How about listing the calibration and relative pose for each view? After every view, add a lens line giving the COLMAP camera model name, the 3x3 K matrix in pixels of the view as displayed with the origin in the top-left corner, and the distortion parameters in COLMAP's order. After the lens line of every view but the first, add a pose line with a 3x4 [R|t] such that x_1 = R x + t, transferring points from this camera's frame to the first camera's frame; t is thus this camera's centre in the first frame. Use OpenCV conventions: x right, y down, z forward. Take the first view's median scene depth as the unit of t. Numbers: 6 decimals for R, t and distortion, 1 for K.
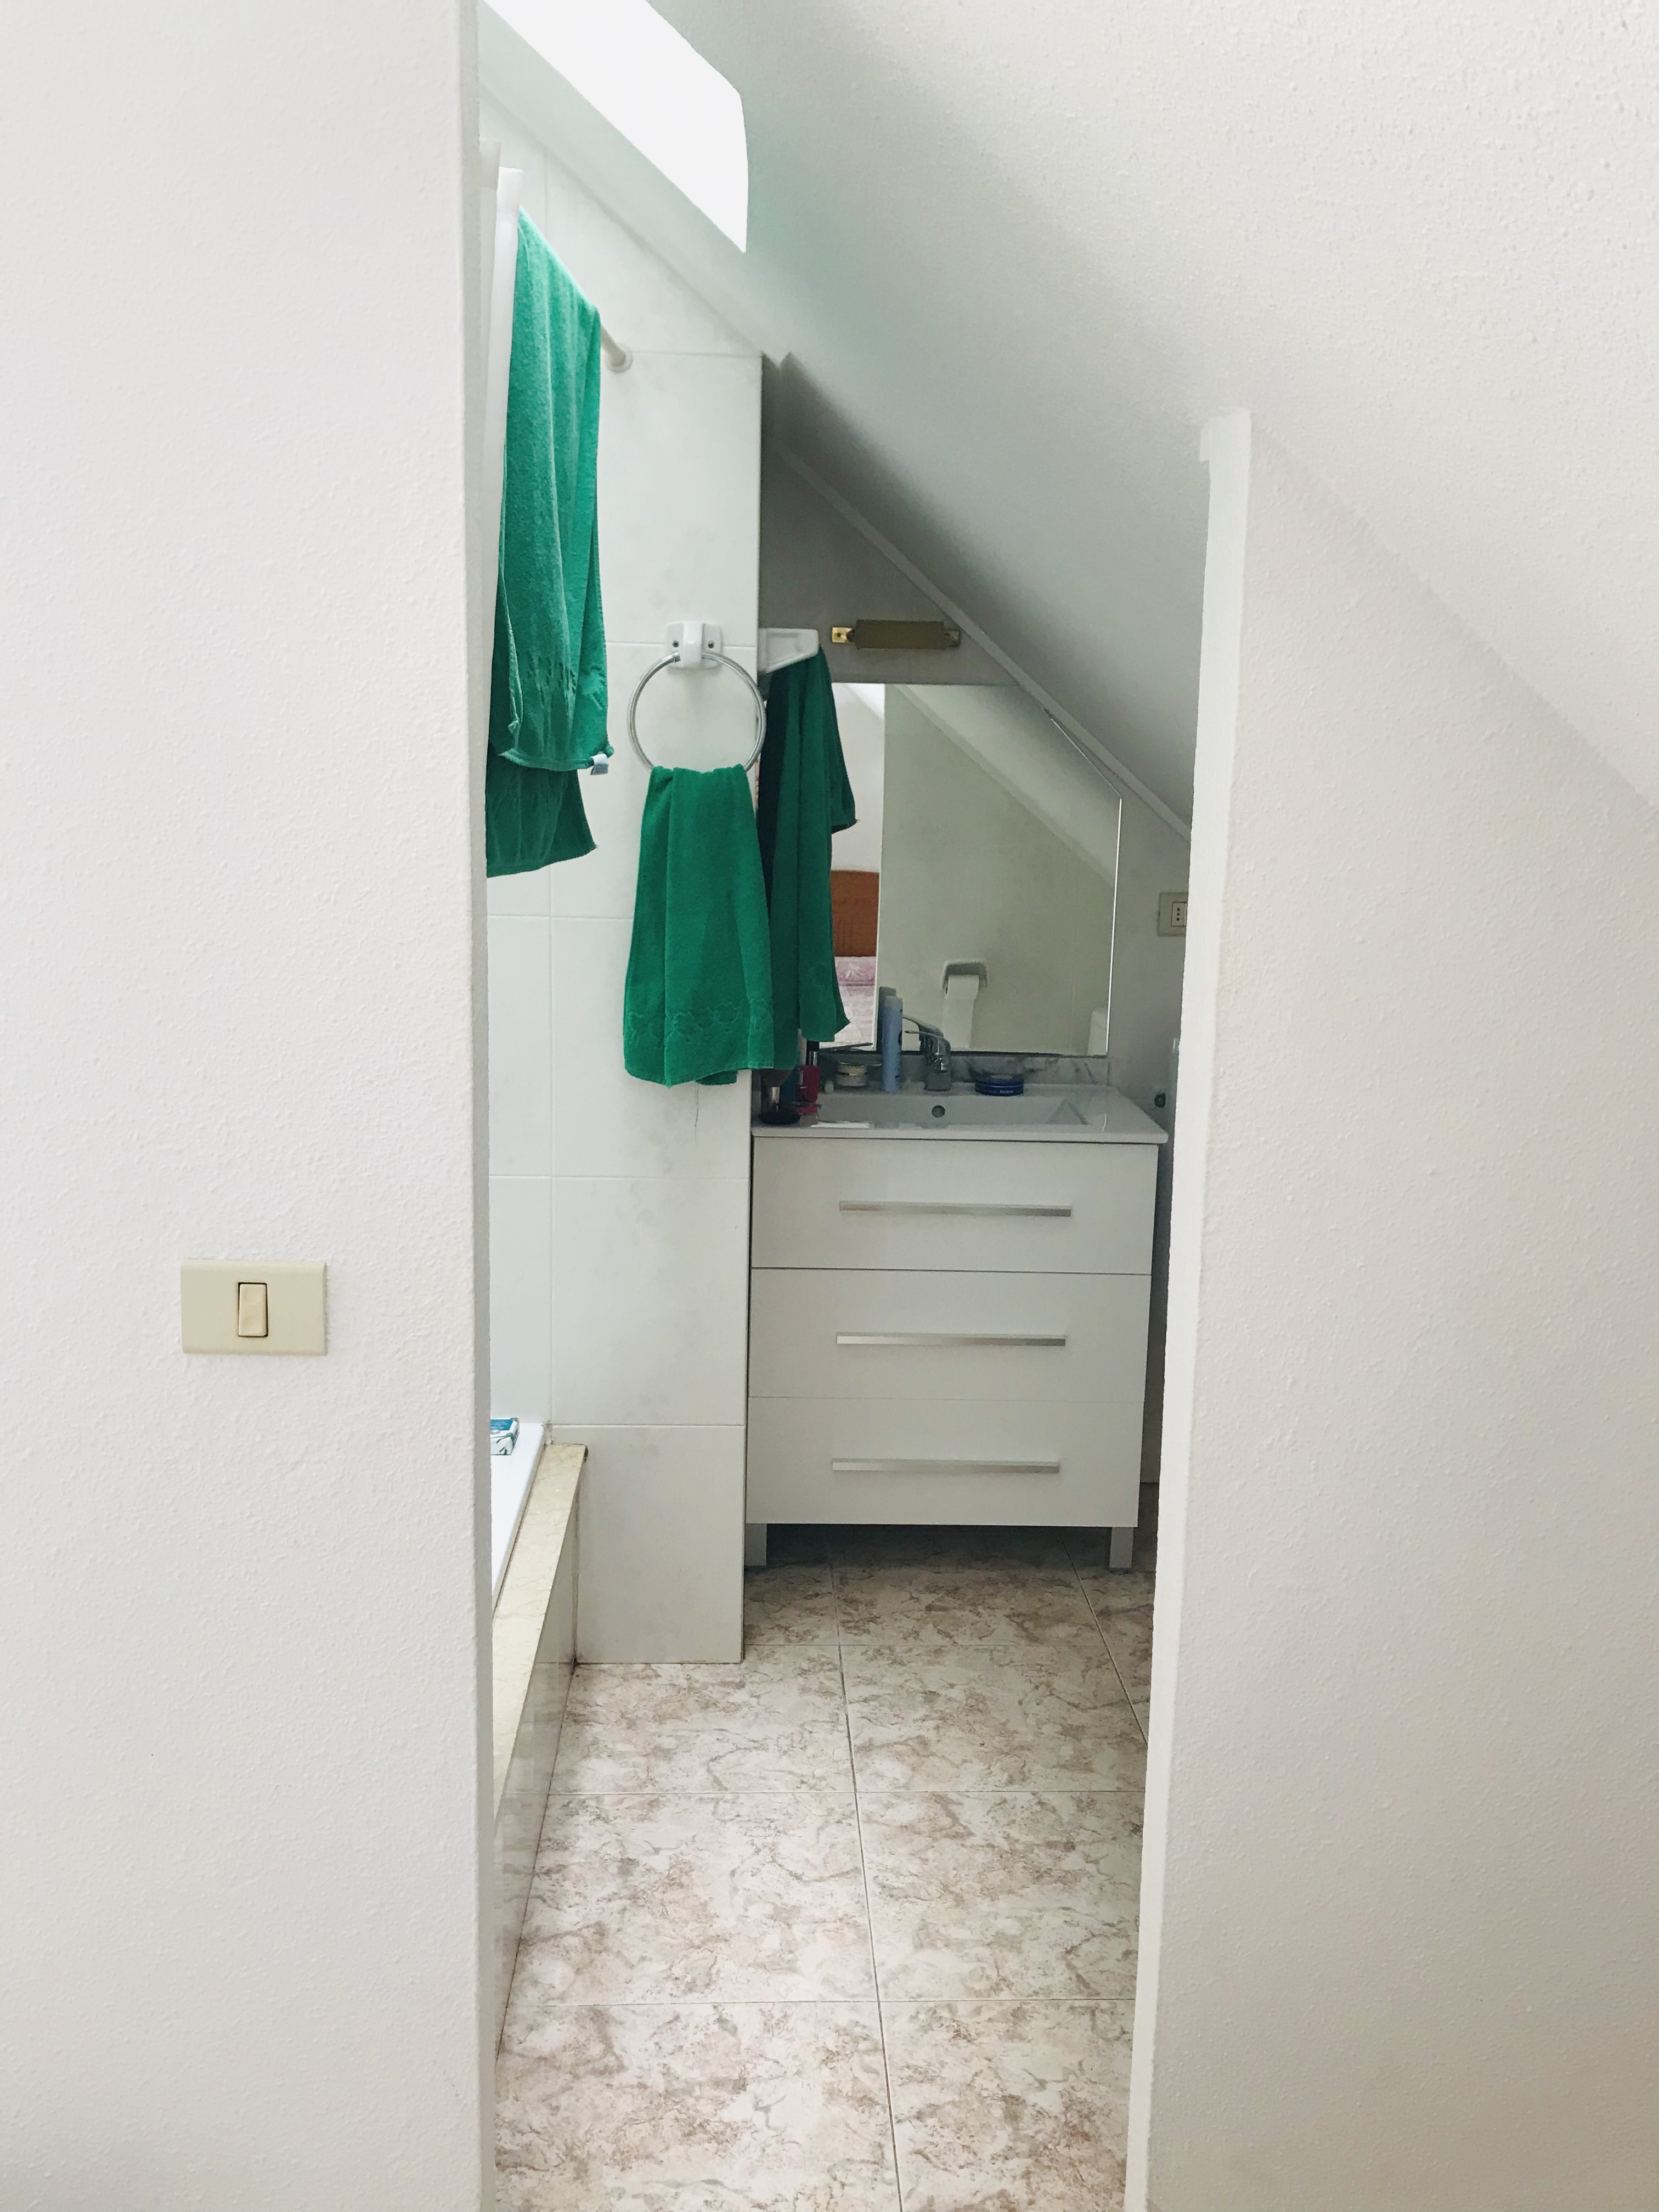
lens RADIAL K [[1785.6, 0, 826.3], [0, 1785.6, 1095.0], [0, 0, 1]] dist [0.029651, -0.003981]
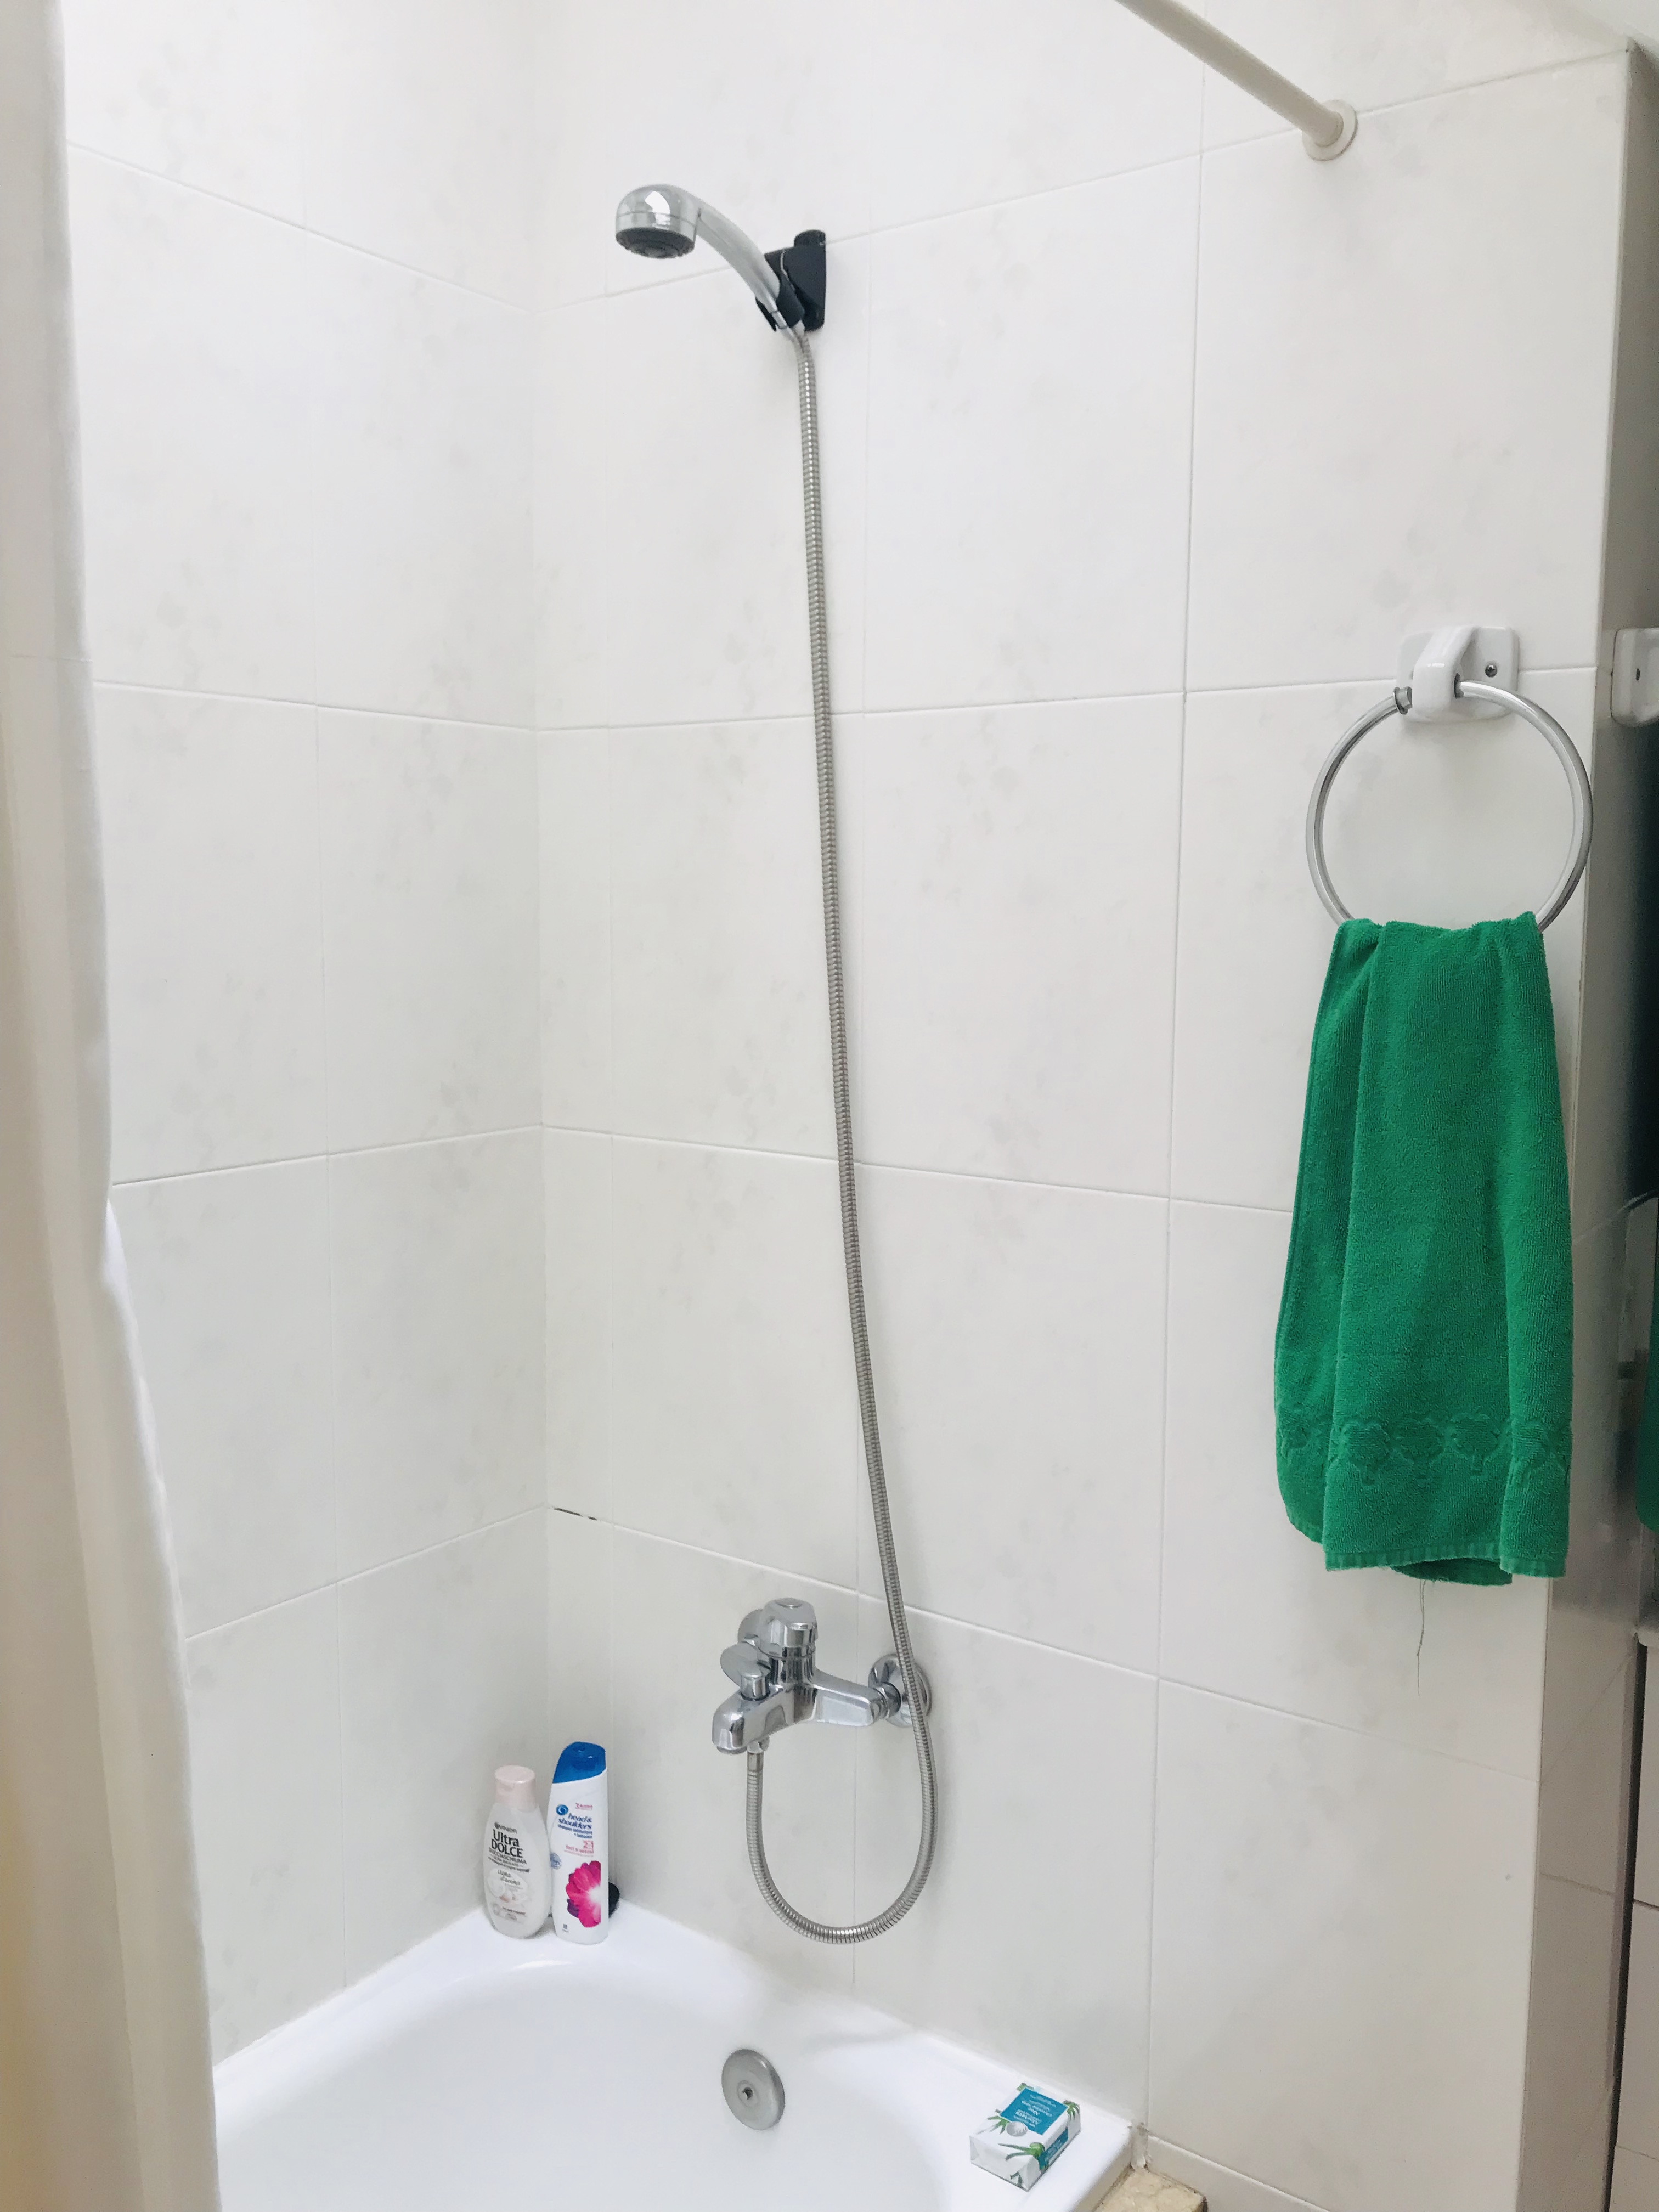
lens RADIAL K [[1785.6, 0, 826.3], [0, 1785.6, 1095.0], [0, 0, 1]] dist [0.029651, -0.003981]
pose [[0.787045, 0.051130, -0.614773, 0.097356], [-0.112476, 0.991749, -0.061512, -0.087947], [0.606555, 0.117560, 0.786302, 0.523862]]
